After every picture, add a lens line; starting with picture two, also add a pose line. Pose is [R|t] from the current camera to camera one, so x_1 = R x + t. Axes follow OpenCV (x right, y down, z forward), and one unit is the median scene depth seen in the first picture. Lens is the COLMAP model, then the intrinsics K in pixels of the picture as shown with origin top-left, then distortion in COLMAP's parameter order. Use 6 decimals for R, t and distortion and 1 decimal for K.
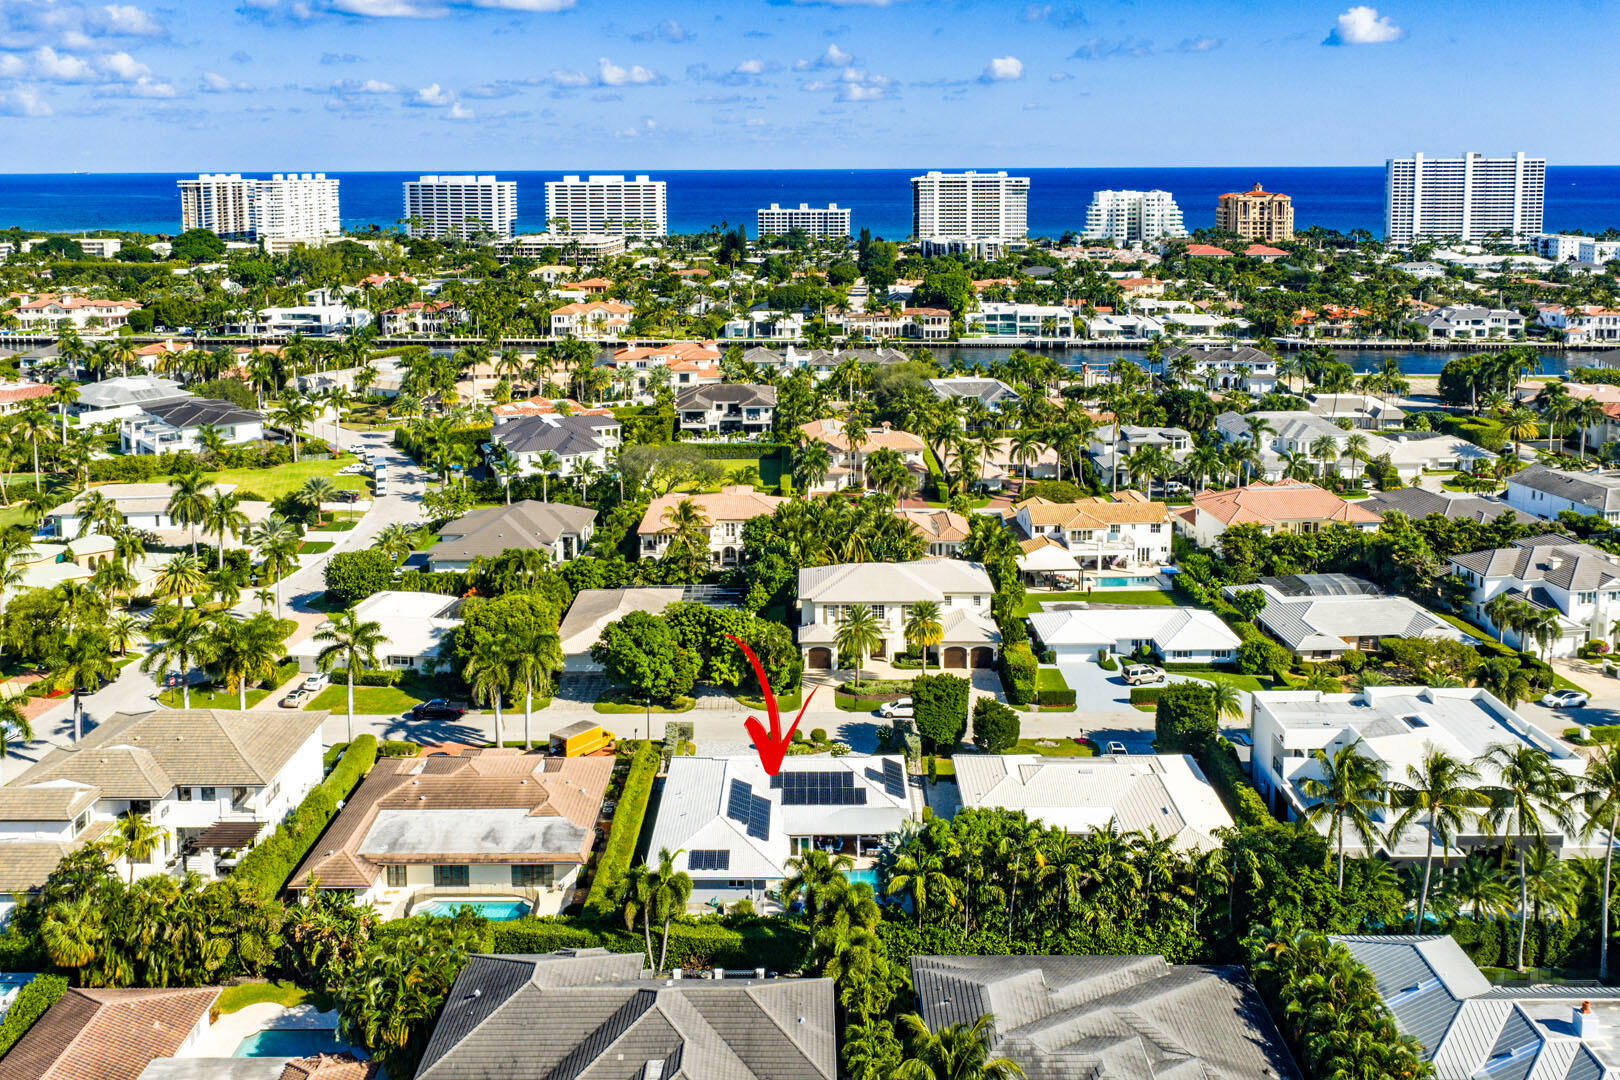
lens RADIAL K [[1396.3, 0, 793.9], [0, 1396.3, 328.4], [0, 0, 1]] dist [0.008232, -0.005997]
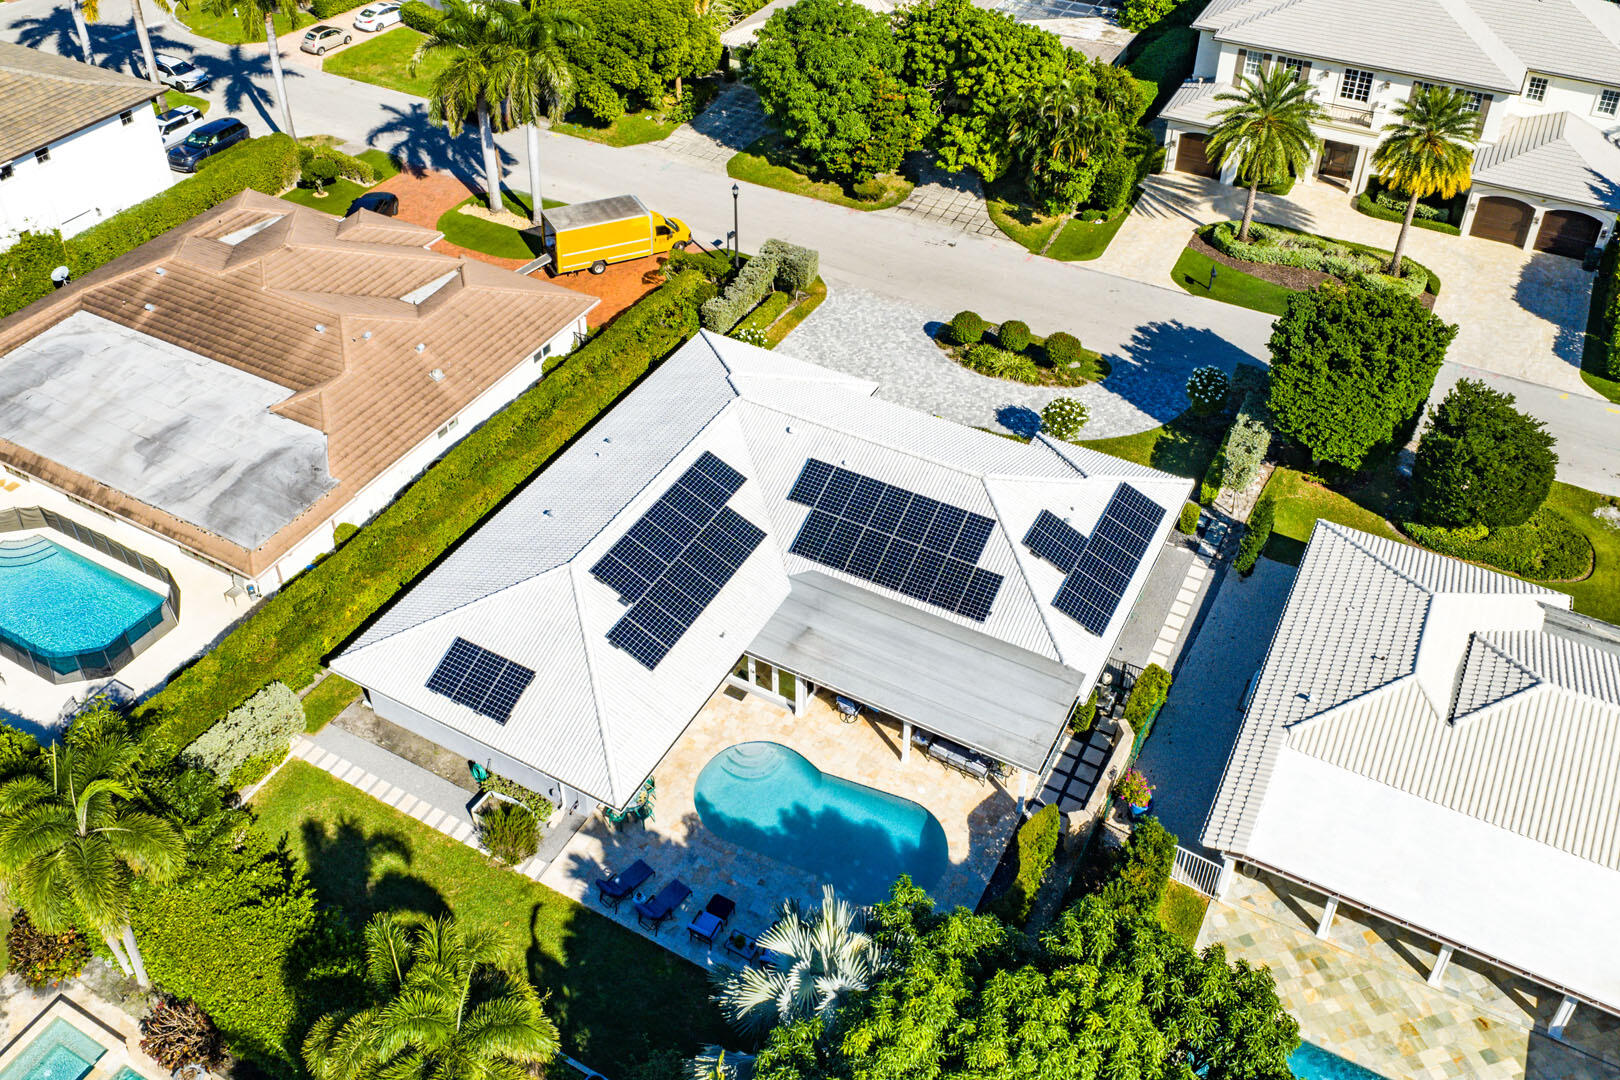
lens RADIAL K [[1396.3, 0, 793.9], [0, 1396.3, 328.4], [0, 0, 1]] dist [0.008232, -0.005997]
pose [[0.881603, 0.266415, -0.389613, 0.041735], [-0.059452, 0.881574, 0.468288, 0.029502], [0.468232, -0.389681, 0.793037, 0.220905]]
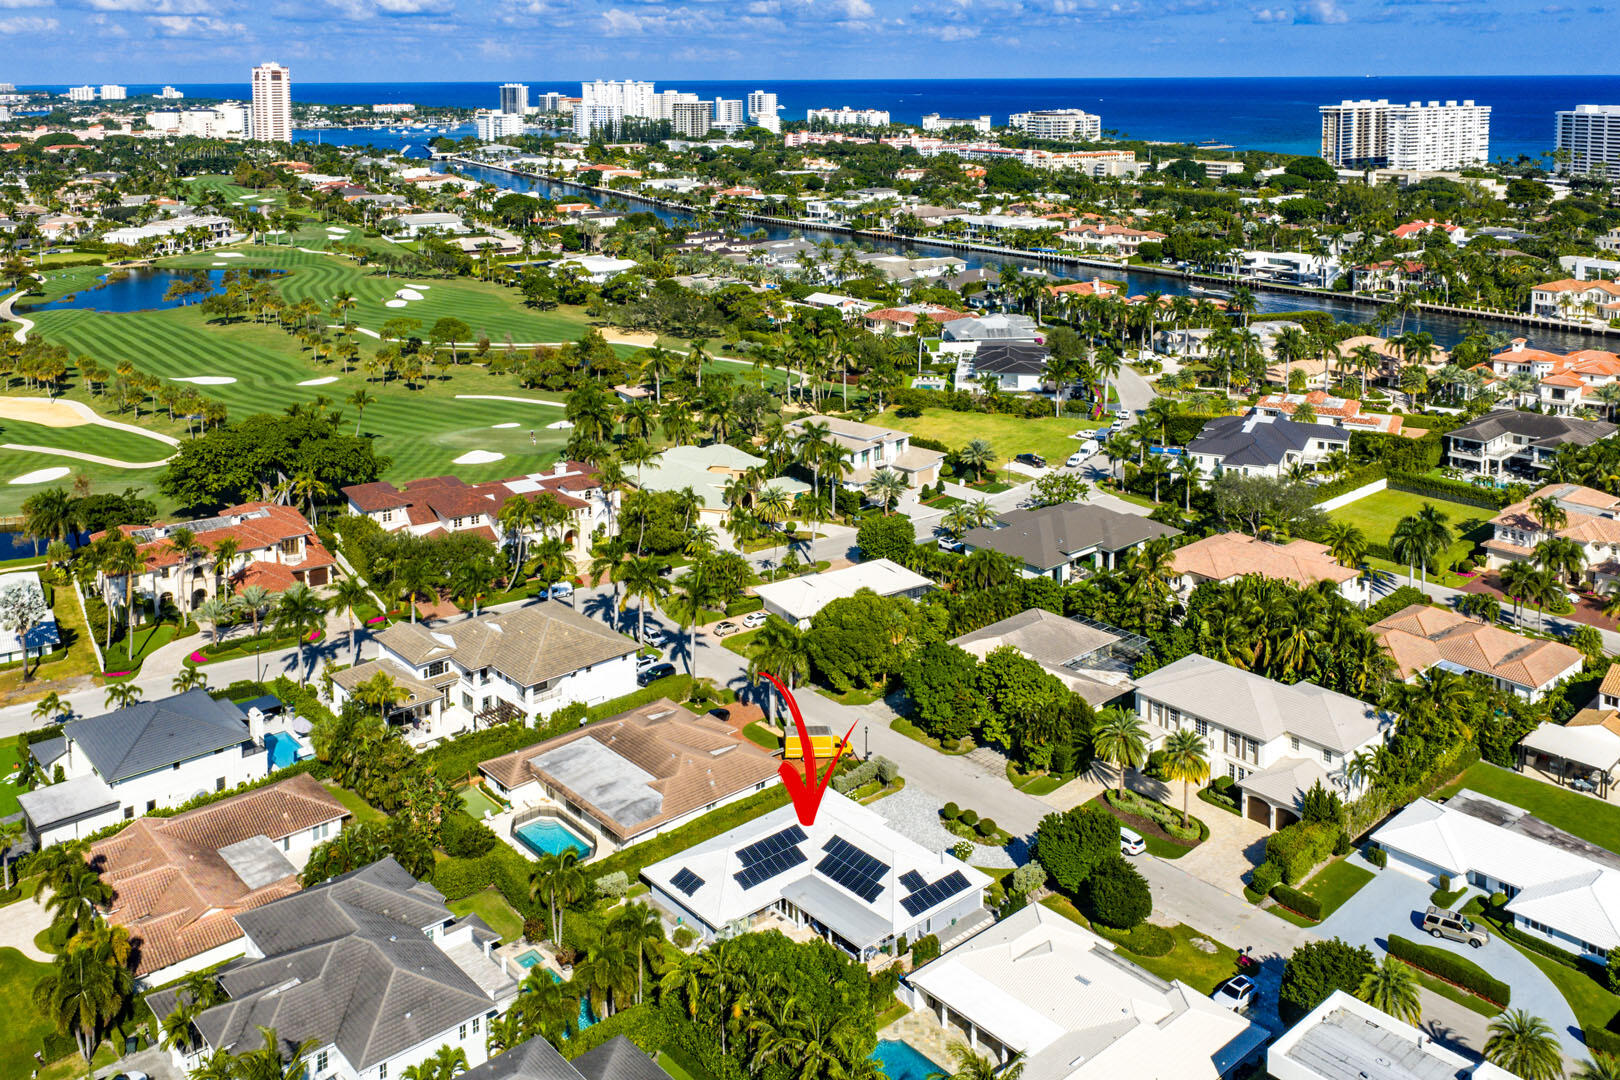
lens RADIAL K [[1391.7, 0, 809.1], [0, 1391.7, 229.5], [0, 0, 1]] dist [-0.002004, 0.002518]
pose [[0.669073, 0.082445, -0.738609, 0.222273], [-0.085441, 0.995771, 0.033752, -0.051207], [0.738269, 0.040525, 0.673288, 0.089508]]
